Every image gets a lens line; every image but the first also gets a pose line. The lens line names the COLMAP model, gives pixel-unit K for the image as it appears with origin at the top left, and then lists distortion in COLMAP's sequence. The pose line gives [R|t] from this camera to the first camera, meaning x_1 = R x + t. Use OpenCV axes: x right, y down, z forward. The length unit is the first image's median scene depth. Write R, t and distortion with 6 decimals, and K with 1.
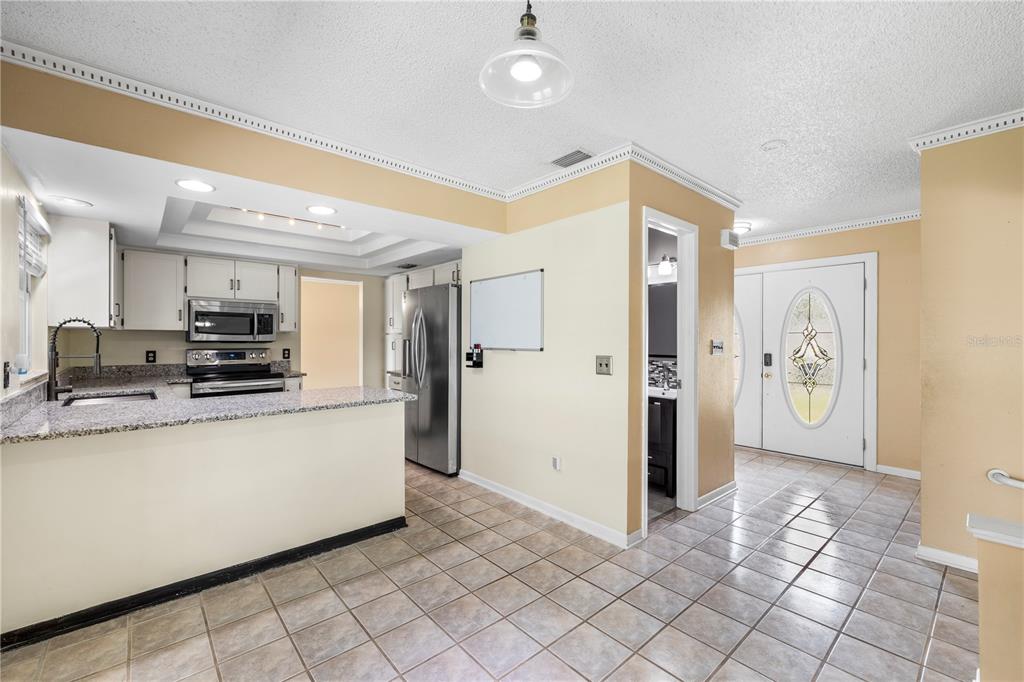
lens RADIAL K [[433.0, 0, 515.1], [0, 433.0, 336.0], [0, 0, 1]] dist [0.002256, 0.000802]
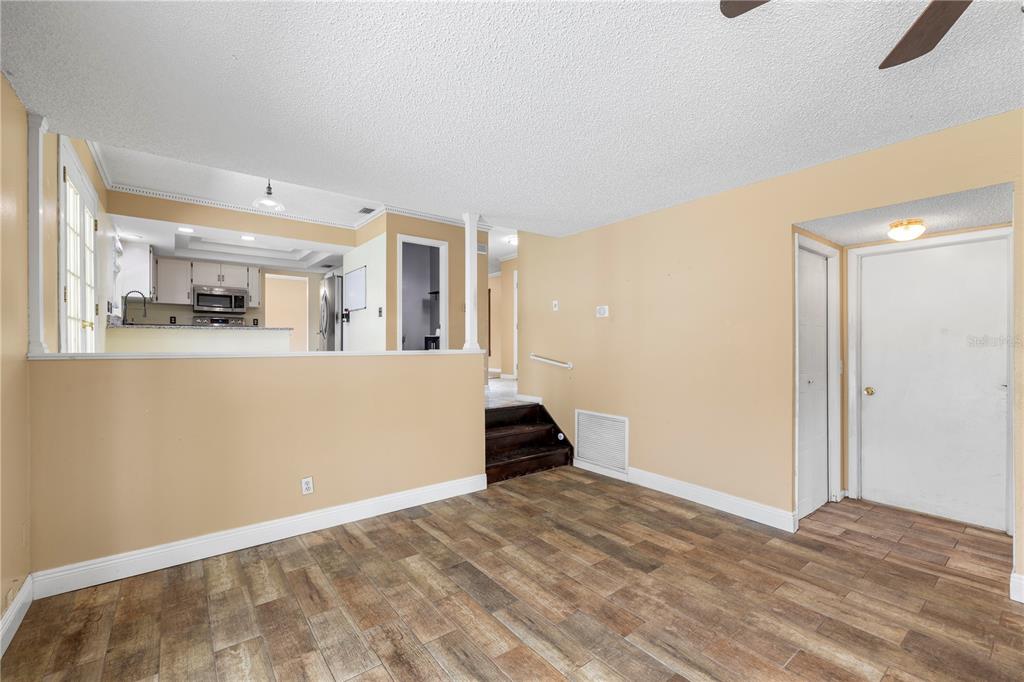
lens RADIAL K [[433.0, 0, 513.0], [0, 433.0, 341.3], [0, 0, 1]] dist [0.002256, 0.000802]
pose [[0.998540, -0.002500, -0.053965, 0.643873], [0.002774, 0.999984, 0.005003, 0.135327], [0.053951, -0.005145, 0.998530, -0.693465]]
